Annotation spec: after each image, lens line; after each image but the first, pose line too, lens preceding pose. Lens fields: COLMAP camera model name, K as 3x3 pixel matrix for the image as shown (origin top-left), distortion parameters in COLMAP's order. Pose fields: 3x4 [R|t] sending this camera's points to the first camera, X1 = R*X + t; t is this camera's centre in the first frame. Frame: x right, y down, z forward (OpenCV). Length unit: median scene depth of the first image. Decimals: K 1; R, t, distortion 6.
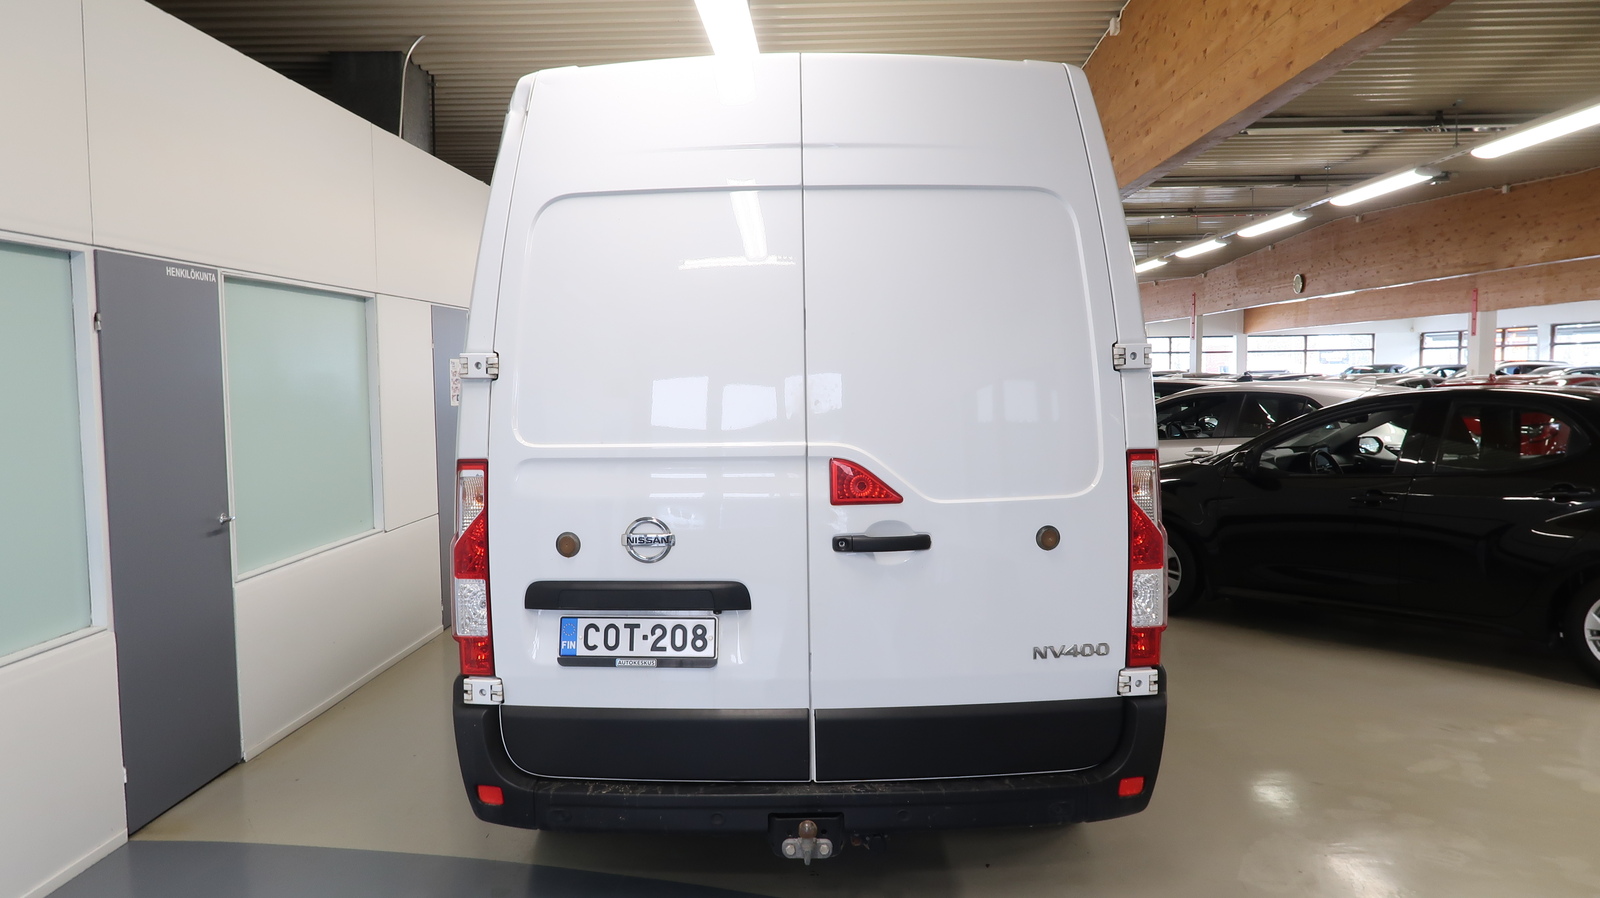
lens RADIAL K [[1093.1, 0, 805.7], [0, 1093.1, 443.4], [0, 0, 1]] dist [-0.027996, 0.001846]
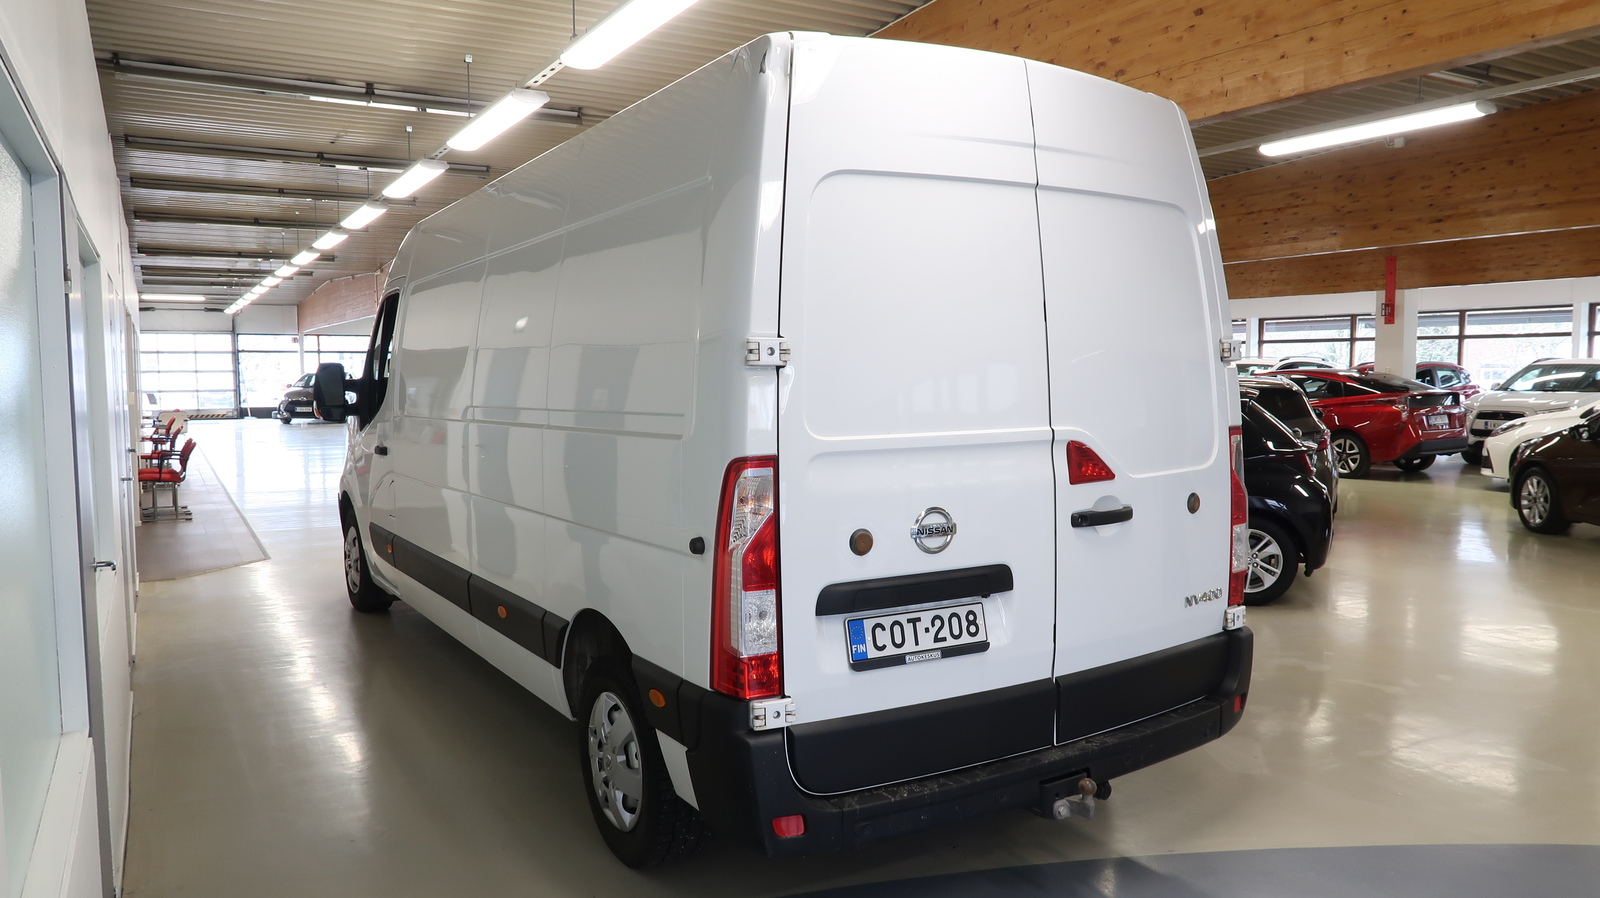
lens RADIAL K [[1093.1, 0, 801.4], [0, 1093.1, 448.5], [0, 0, 1]] dist [-0.027996, 0.001846]
pose [[0.846307, -0.035883, 0.531485, -0.758378], [0.033251, 0.999342, 0.014523, -0.003531], [-0.531656, 0.005382, 0.846943, 0.227218]]
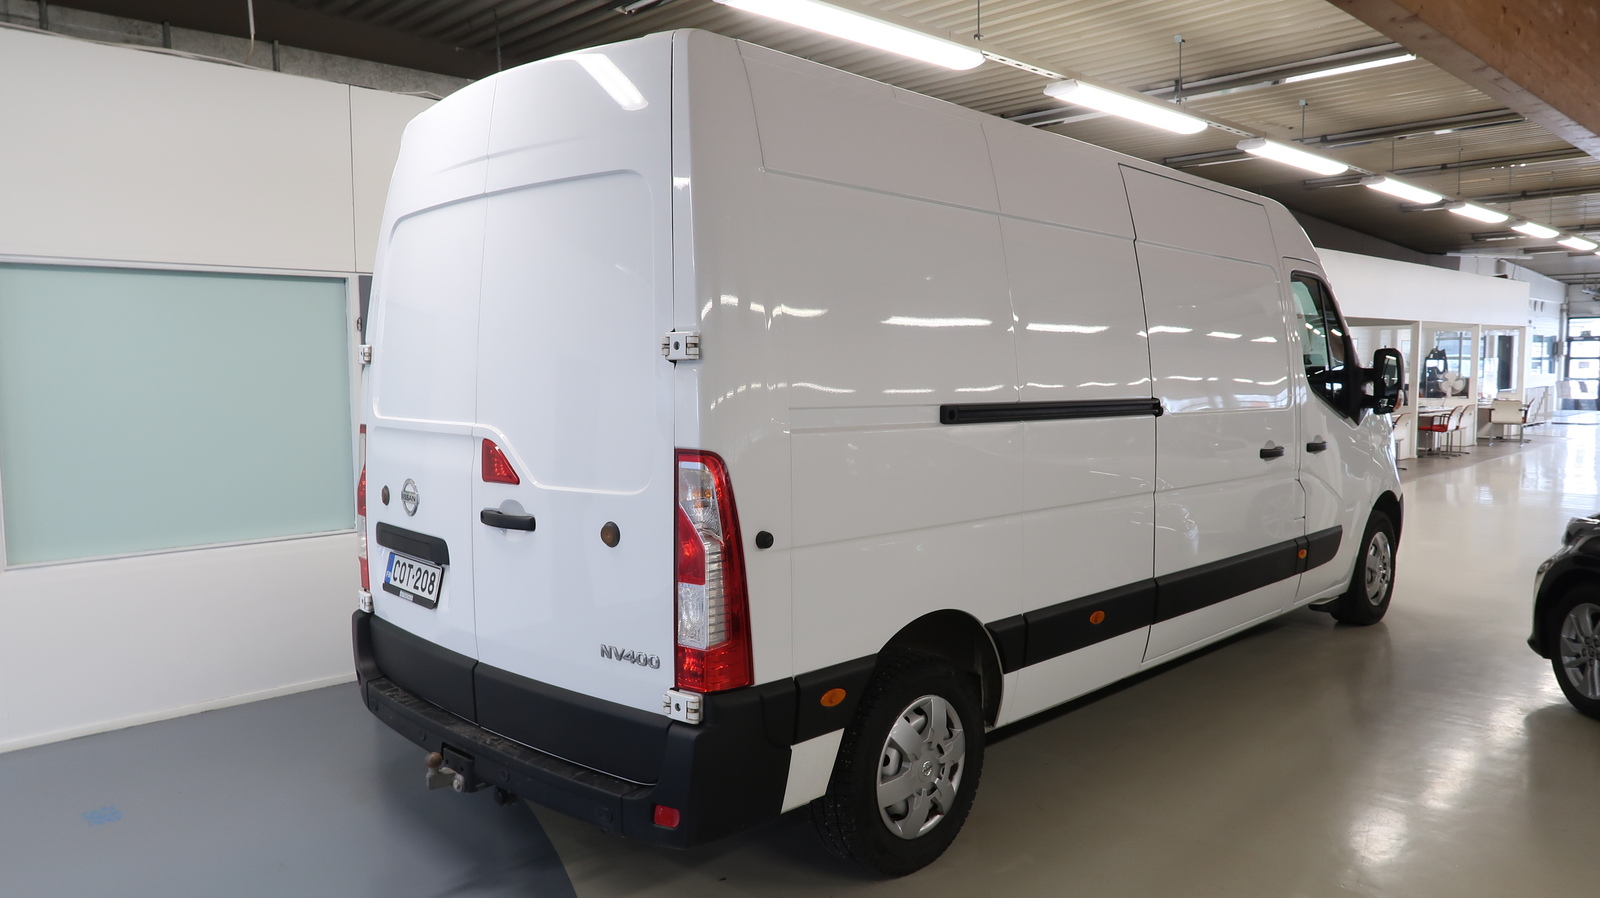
lens RADIAL K [[1093.1, 0, 793.5], [0, 1093.1, 444.9], [0, 0, 1]] dist [-0.027996, 0.001846]
pose [[0.712226, 0.058130, -0.699539, 1.004829], [-0.046284, 0.998285, 0.035832, -0.034203], [0.700423, 0.006857, 0.713695, 0.423011]]
